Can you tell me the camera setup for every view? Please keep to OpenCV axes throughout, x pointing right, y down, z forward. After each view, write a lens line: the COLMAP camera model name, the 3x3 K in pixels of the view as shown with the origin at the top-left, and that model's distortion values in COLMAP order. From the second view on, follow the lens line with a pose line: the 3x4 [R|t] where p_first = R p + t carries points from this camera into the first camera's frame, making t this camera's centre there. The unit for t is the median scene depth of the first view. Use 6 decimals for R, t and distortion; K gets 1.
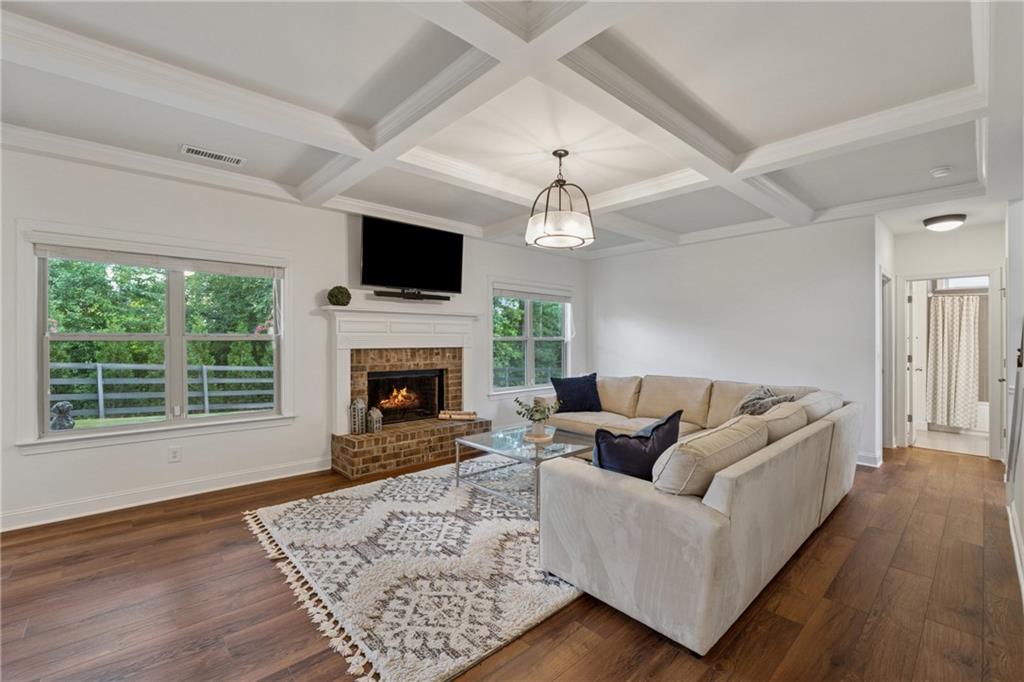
lens RADIAL K [[438.3, 0, 520.9], [0, 438.3, 338.1], [0, 0, 1]] dist [-0.008370, 0.000107]
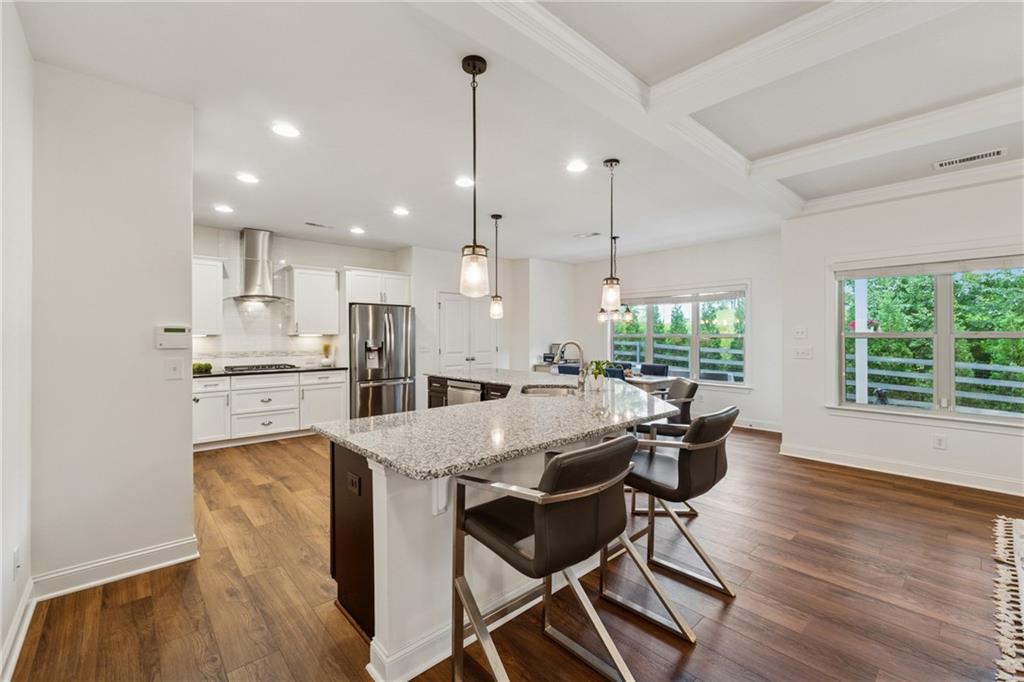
lens RADIAL K [[432.3, 0, 514.7], [0, 432.3, 335.1], [0, 0, 1]] dist [-0.009348, -0.000240]
pose [[-0.014294, -0.005299, -0.999884, 0.269319], [-0.000022, 0.999986, -0.005299, 0.003368], [0.999898, -0.000053, -0.014294, -0.049427]]
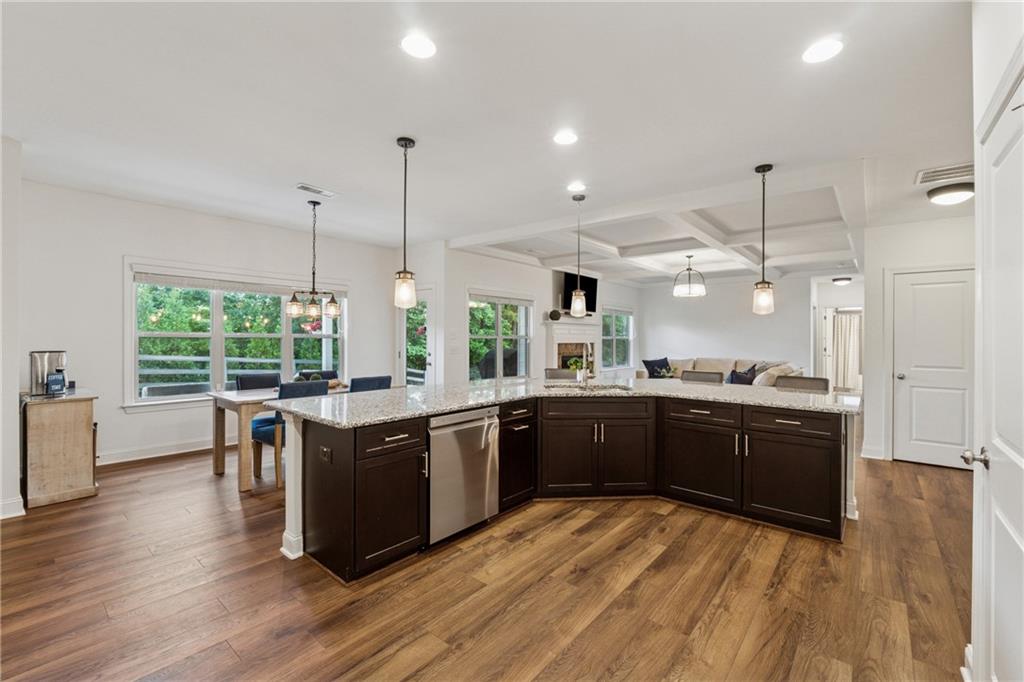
lens RADIAL K [[432.3, 0, 514.7], [0, 432.3, 335.1], [0, 0, 1]] dist [-0.009348, -0.000240]
pose [[0.992779, 0.004203, 0.119882, -0.886952], [-0.003622, 0.999981, -0.005062, -0.000128], [-0.119901, 0.004592, 0.992775, -0.917832]]
